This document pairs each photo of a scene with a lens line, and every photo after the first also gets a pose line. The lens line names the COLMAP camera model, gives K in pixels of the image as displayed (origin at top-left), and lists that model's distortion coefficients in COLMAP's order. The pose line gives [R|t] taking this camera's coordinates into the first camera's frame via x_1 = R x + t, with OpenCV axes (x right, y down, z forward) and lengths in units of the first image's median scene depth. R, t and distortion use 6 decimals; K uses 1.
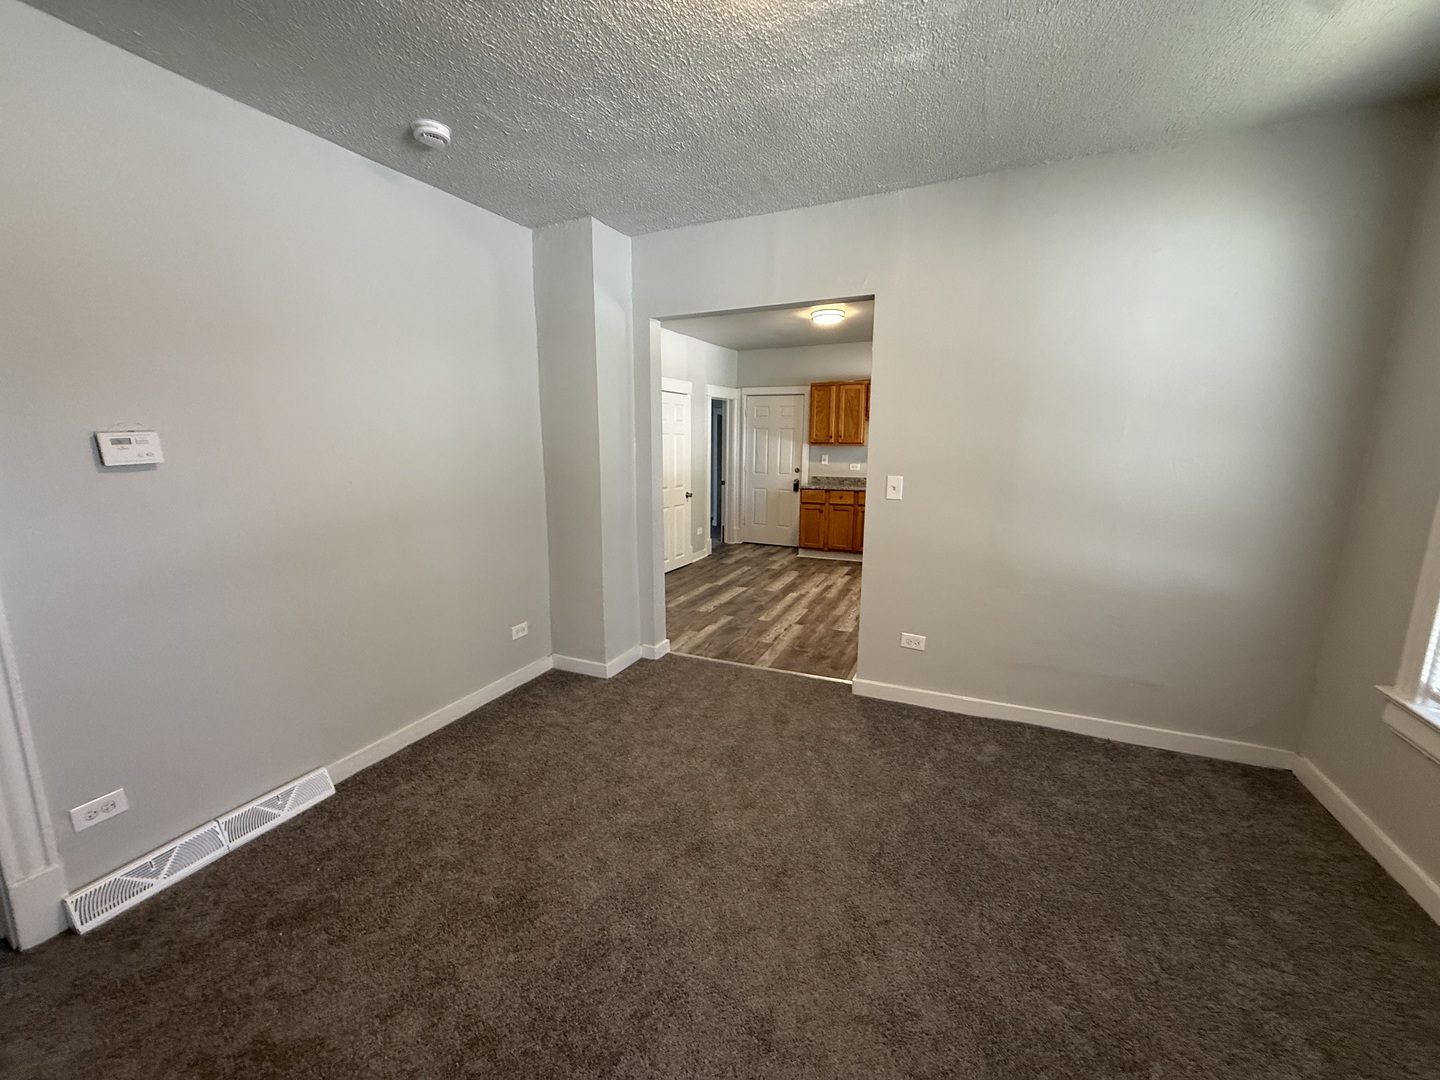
lens RADIAL K [[572.5, 0, 719.1], [0, 572.5, 541.3], [0, 0, 1]] dist [0.002203, 0.000102]
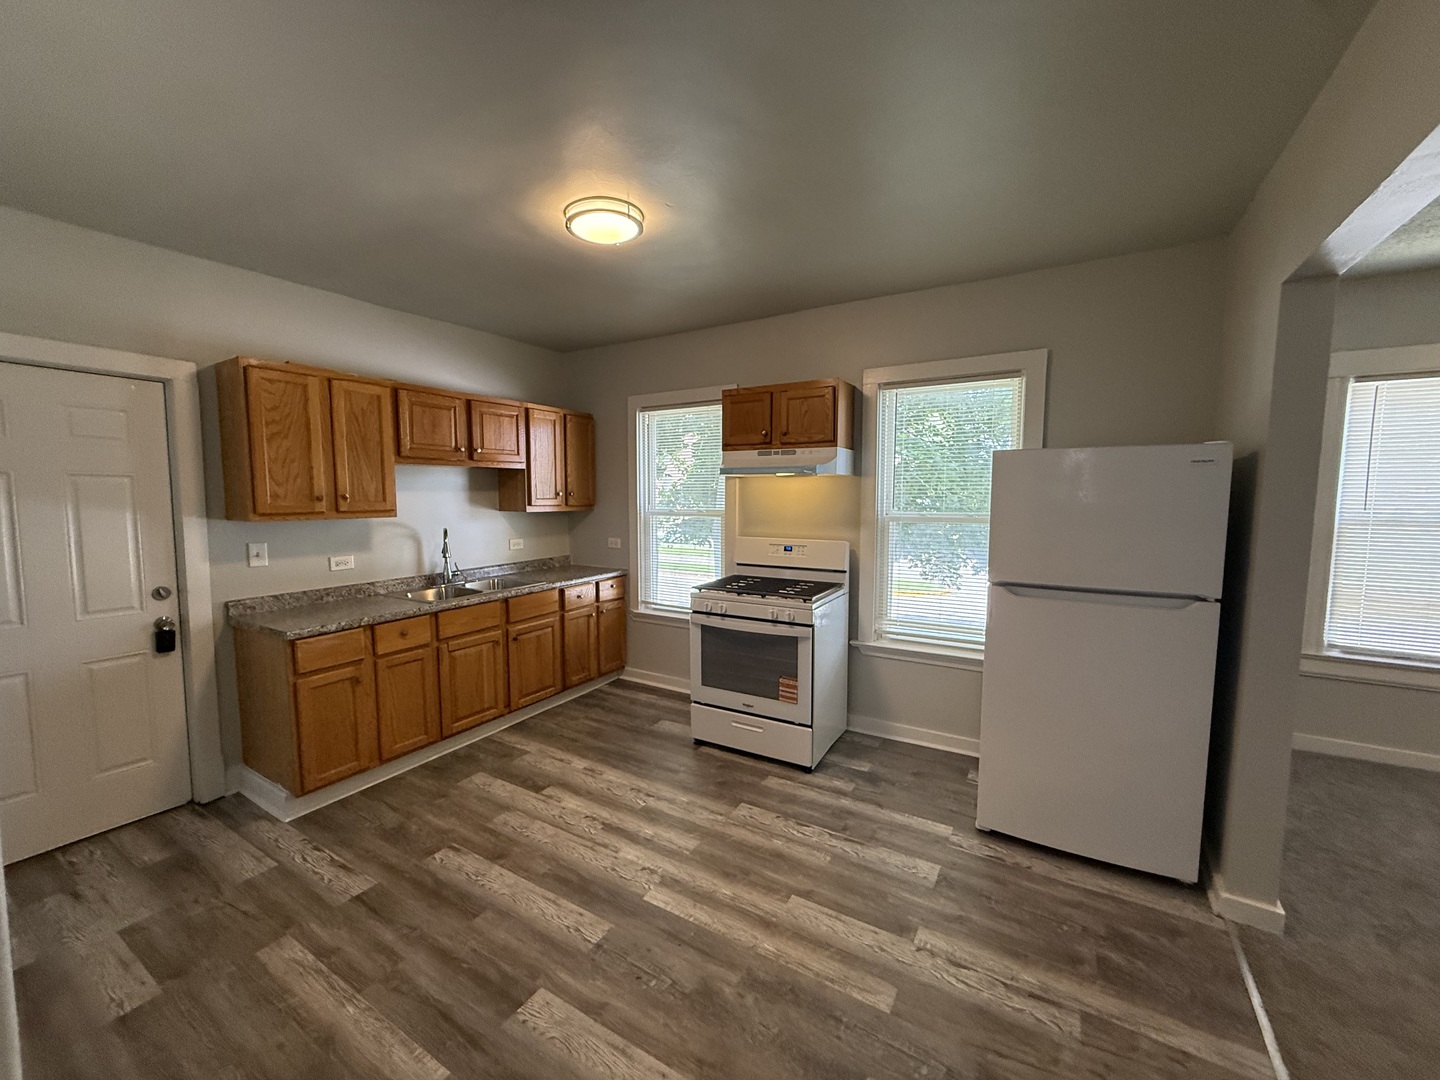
lens RADIAL K [[572.5, 0, 721.4], [0, 572.5, 537.4], [0, 0, 1]] dist [0.002203, 0.000102]
pose [[0.118196, -0.086602, 0.989207, -0.228439], [0.172124, 0.982896, 0.065483, -0.165121], [-0.977959, 0.162526, 0.131080, 0.833486]]
